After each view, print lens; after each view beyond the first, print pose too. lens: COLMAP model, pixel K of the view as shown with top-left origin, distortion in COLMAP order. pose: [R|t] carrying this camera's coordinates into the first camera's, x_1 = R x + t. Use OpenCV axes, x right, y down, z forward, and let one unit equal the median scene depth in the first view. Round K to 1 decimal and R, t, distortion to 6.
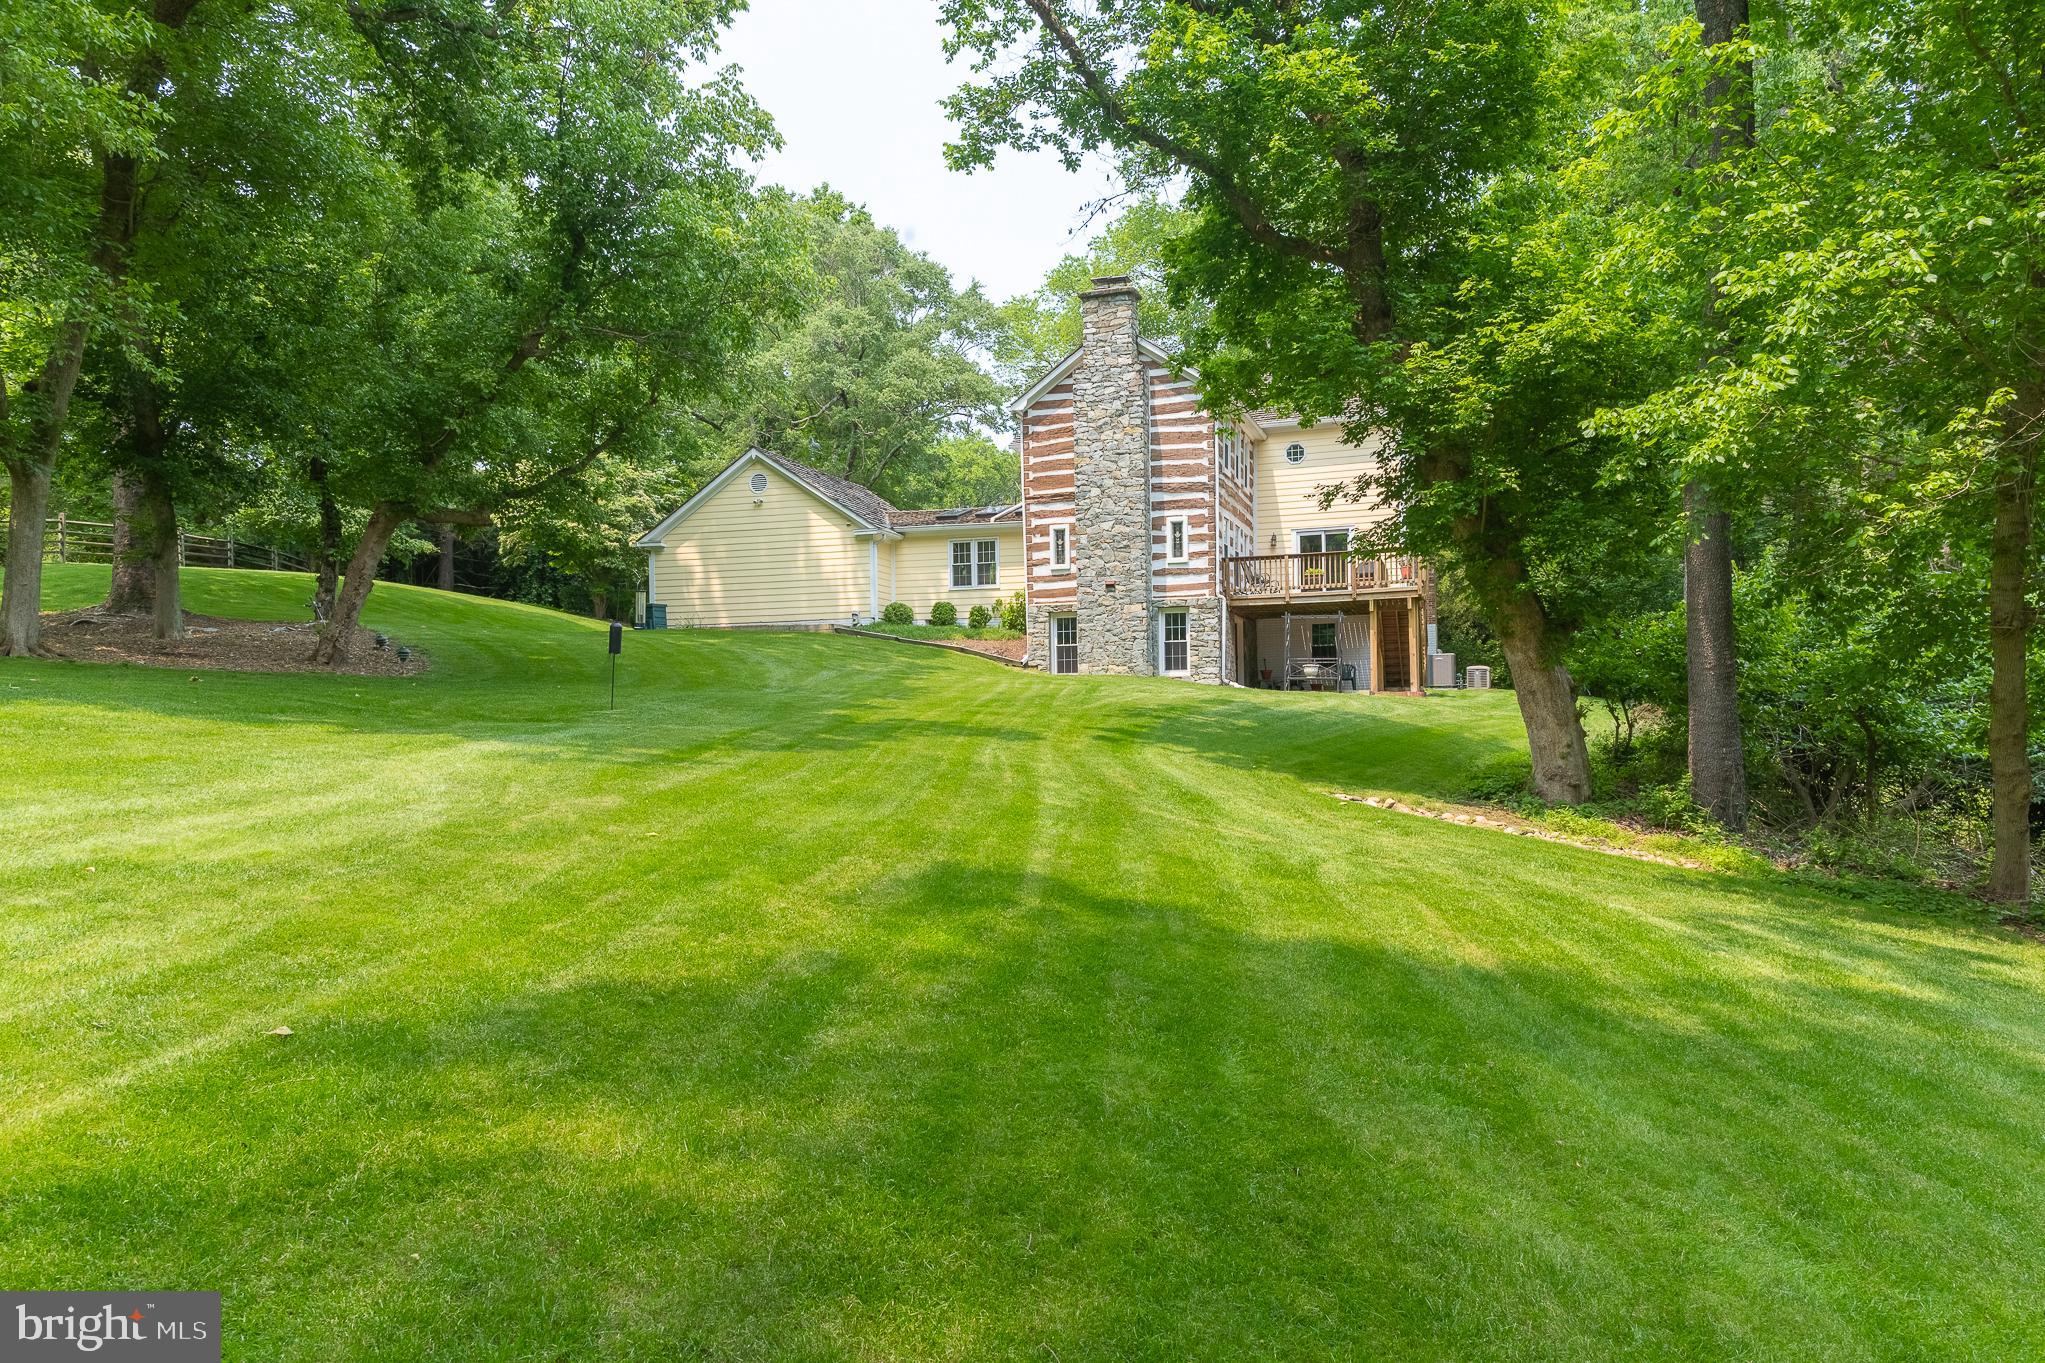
lens RADIAL K [[1416.0, 0, 1022.5], [0, 1416.0, 681.5], [0, 0, 1]] dist [0.177851, -0.000400]
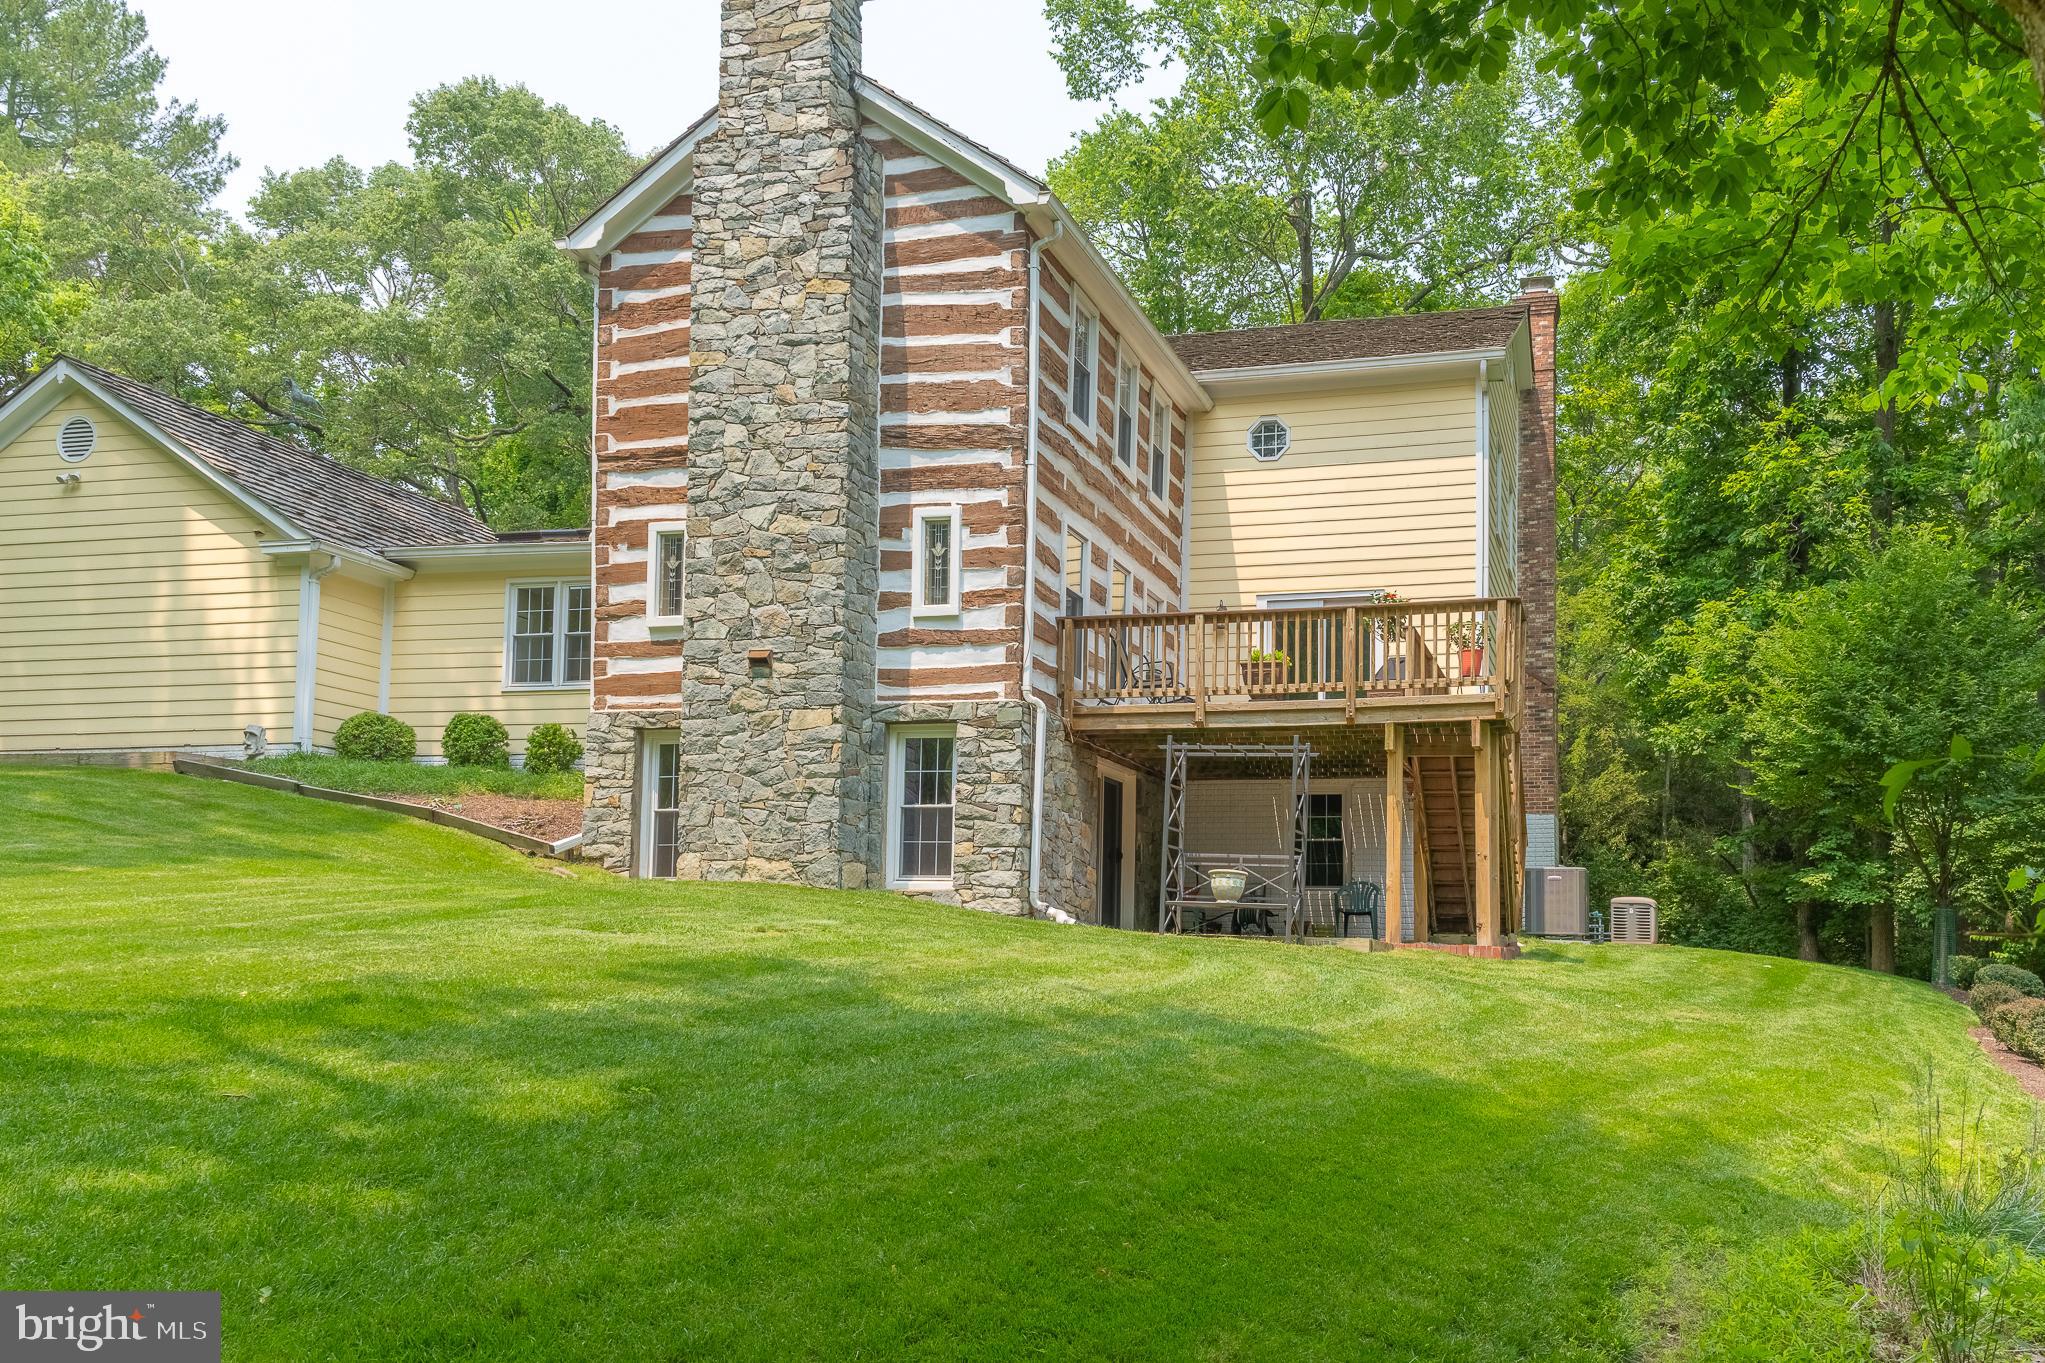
lens RADIAL K [[1688.8, 0, 1200.5], [0, 1688.8, 812.6], [0, 0, 1]] dist [0.139462, -0.116488]
pose [[0.997871, 0.032960, 0.056270, 0.159124], [-0.029480, 0.997666, -0.061593, 0.001667], [-0.058169, 0.059803, 0.996514, 0.501809]]
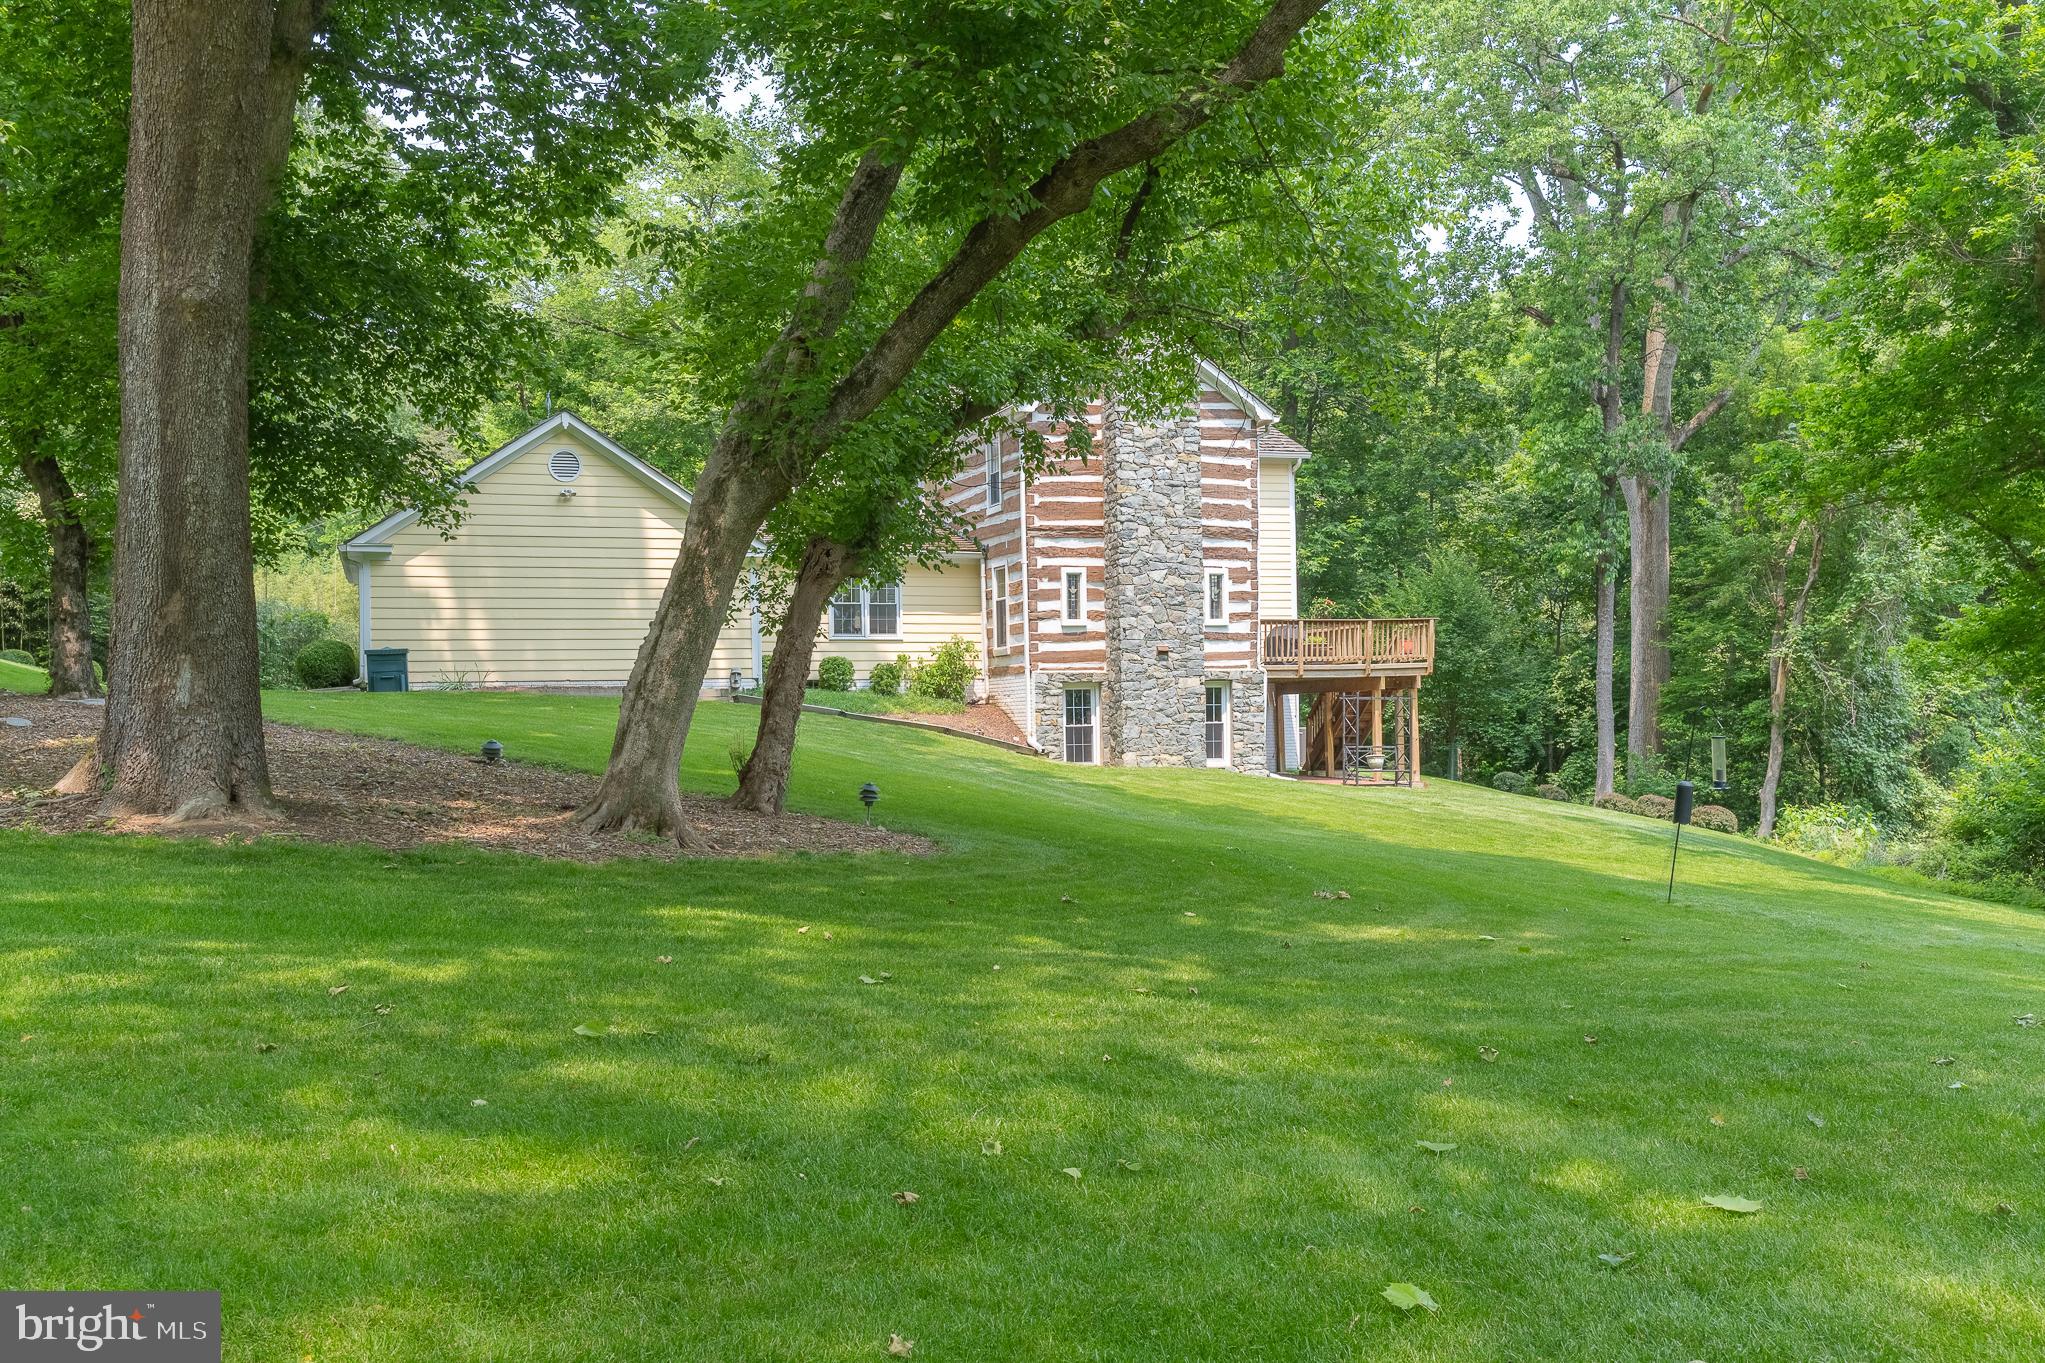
lens RADIAL K [[1798.4, 0, 1022.5], [0, 1798.4, 681.5], [0, 0, 1]] dist [0.085355, -0.001483]
pose [[0.793037, 0.013015, 0.609035, -0.593322], [-0.010794, 0.999915, -0.007314, -0.042885], [-0.609078, -0.000774, 0.793110, 0.257445]]
